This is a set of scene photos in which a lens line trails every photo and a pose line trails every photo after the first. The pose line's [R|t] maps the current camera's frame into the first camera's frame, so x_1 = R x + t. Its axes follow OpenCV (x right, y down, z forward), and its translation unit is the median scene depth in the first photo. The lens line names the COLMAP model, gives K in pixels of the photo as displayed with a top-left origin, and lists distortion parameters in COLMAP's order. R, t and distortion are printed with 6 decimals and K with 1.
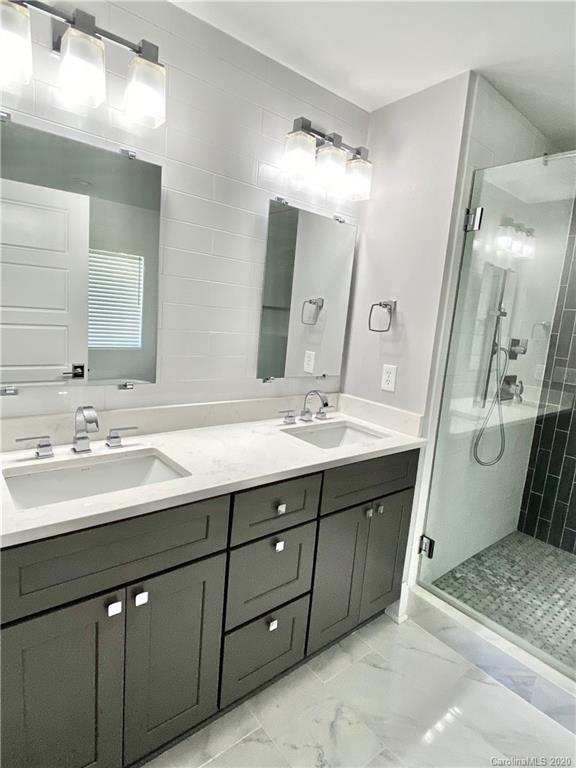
lens RADIAL K [[431.1, 0, 288.0], [0, 431.1, 384.0], [0, 0, 1]] dist [0.000695, 0.000436]
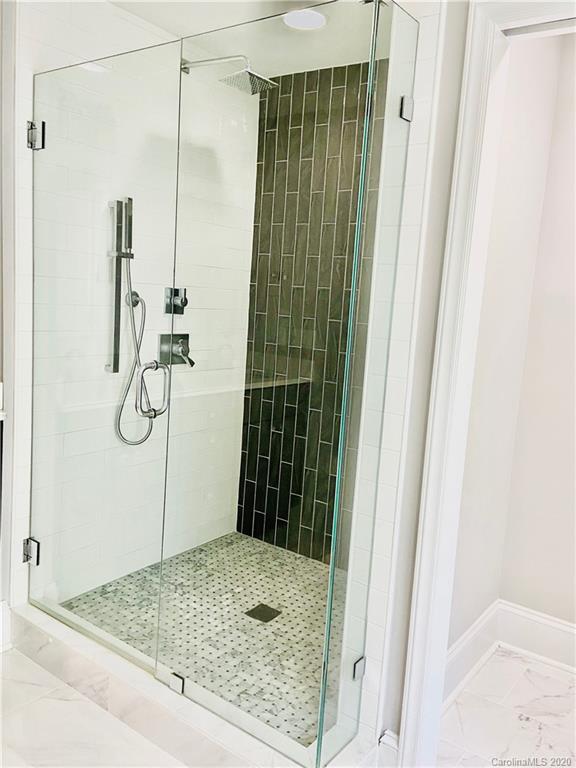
lens RADIAL K [[641.1, 0, 288.0], [0, 641.1, 384.0], [0, 0, 1]] dist [0.044232, -0.007918]
pose [[0.973822, -0.061757, 0.218763, 0.474185], [0.062651, 0.998031, 0.002854, 0.087644], [-0.218509, 0.010926, 0.975774, -0.224315]]
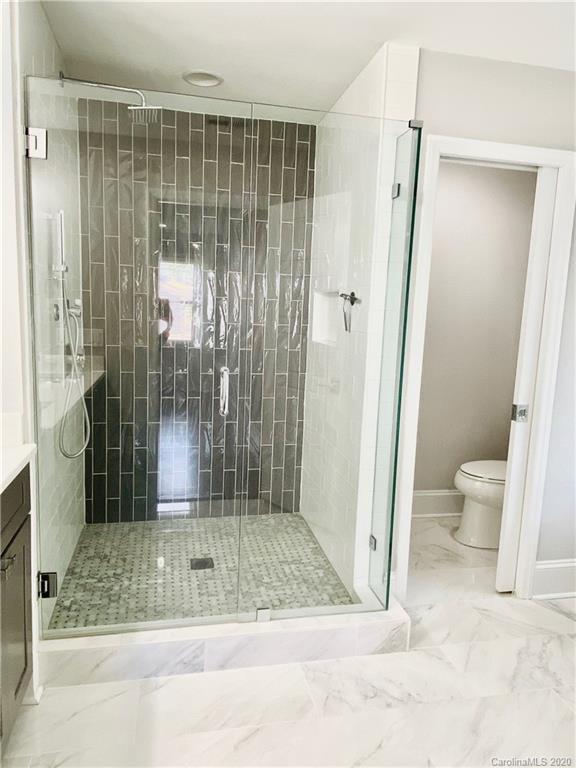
lens RADIAL K [[545.8, 0, 288.0], [0, 545.8, 384.0], [0, 0, 1]] dist [0.003308, -0.005027]
pose [[0.464704, -0.196225, 0.863450, -0.201412], [0.155697, 0.978051, 0.138473, -0.023710], [-0.871670, 0.070088, 0.485056, 0.136011]]
